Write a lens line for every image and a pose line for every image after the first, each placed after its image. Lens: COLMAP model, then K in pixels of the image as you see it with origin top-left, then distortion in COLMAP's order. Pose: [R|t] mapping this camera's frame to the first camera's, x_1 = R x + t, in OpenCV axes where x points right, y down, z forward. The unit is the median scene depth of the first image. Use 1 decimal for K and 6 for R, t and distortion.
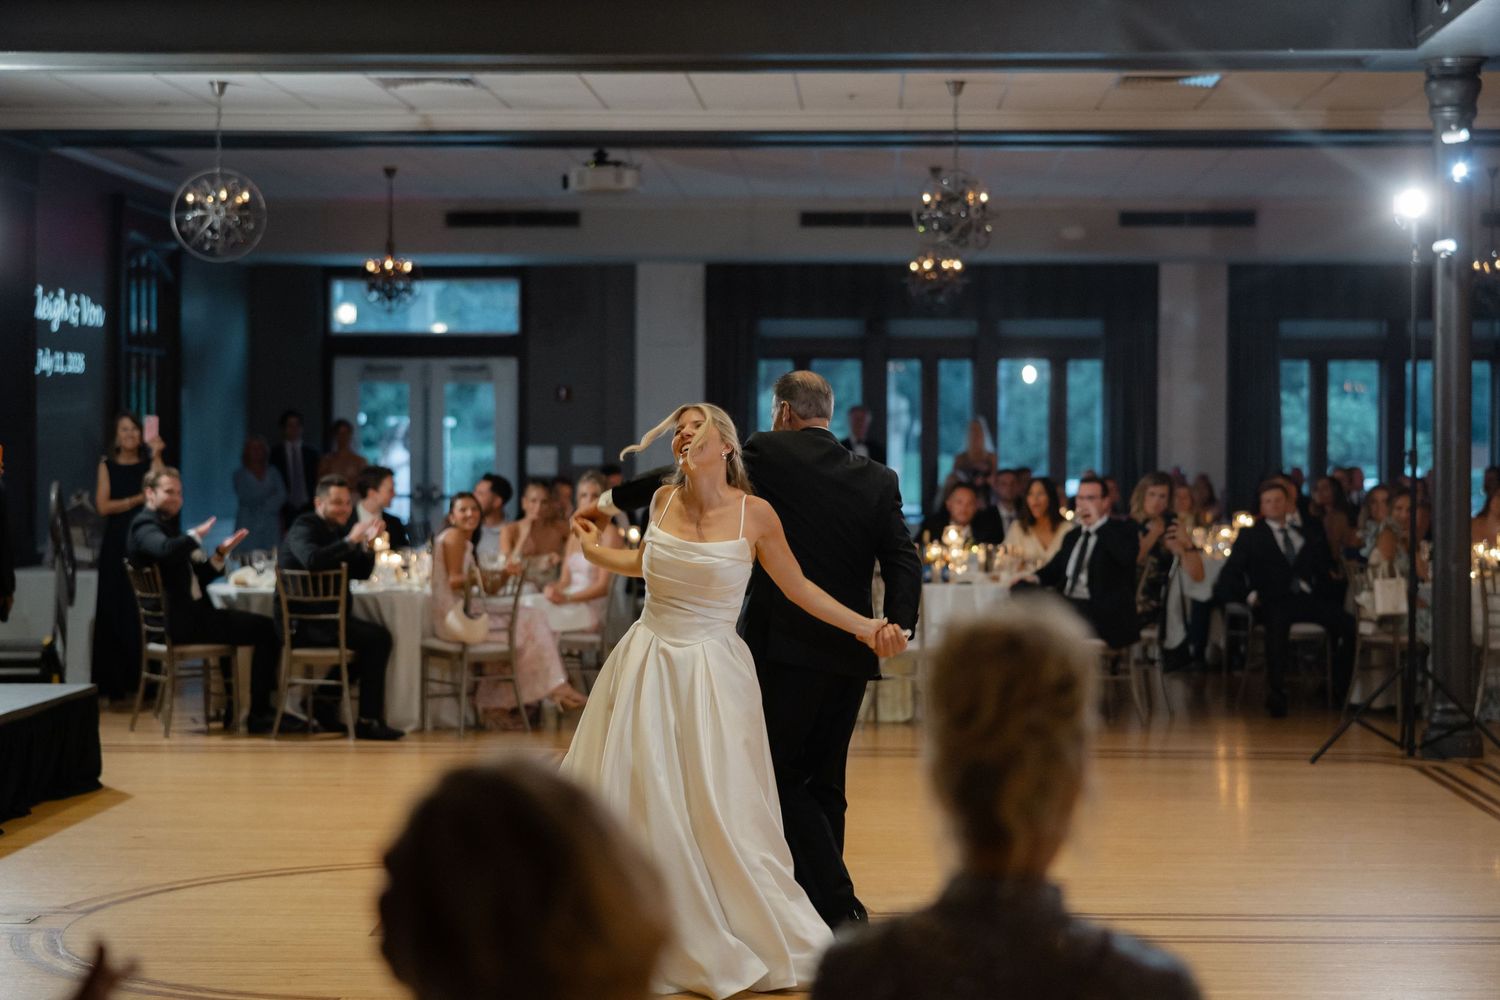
lens RADIAL K [[2723.0, 0, 794.9], [0, 2723.0, 501.1], [0, 0, 1]] dist [0.033074, 0.003004]
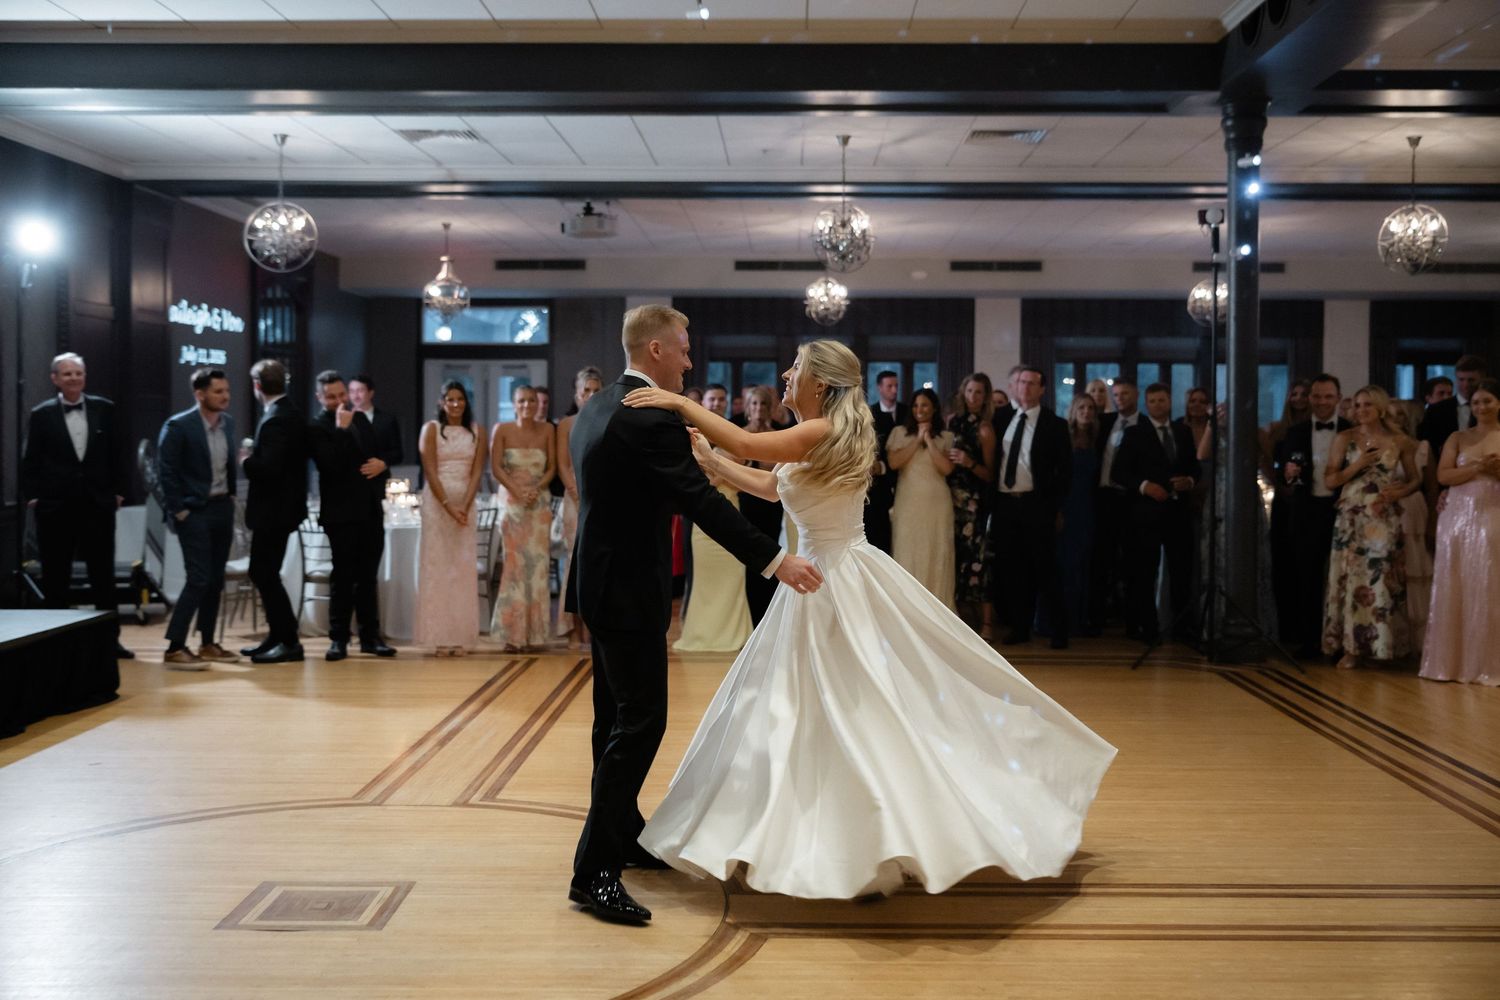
lens RADIAL K [[1594.4, 0, 752.9], [0, 1594.4, 471.4], [0, 0, 1]] dist [-0.001420, 0.019980]
pose [[0.999974, 0.001602, 0.007025, 0.010009], [-0.001670, 0.999952, 0.009652, 0.000167], [-0.007009, -0.009663, 0.999929, 0.226943]]
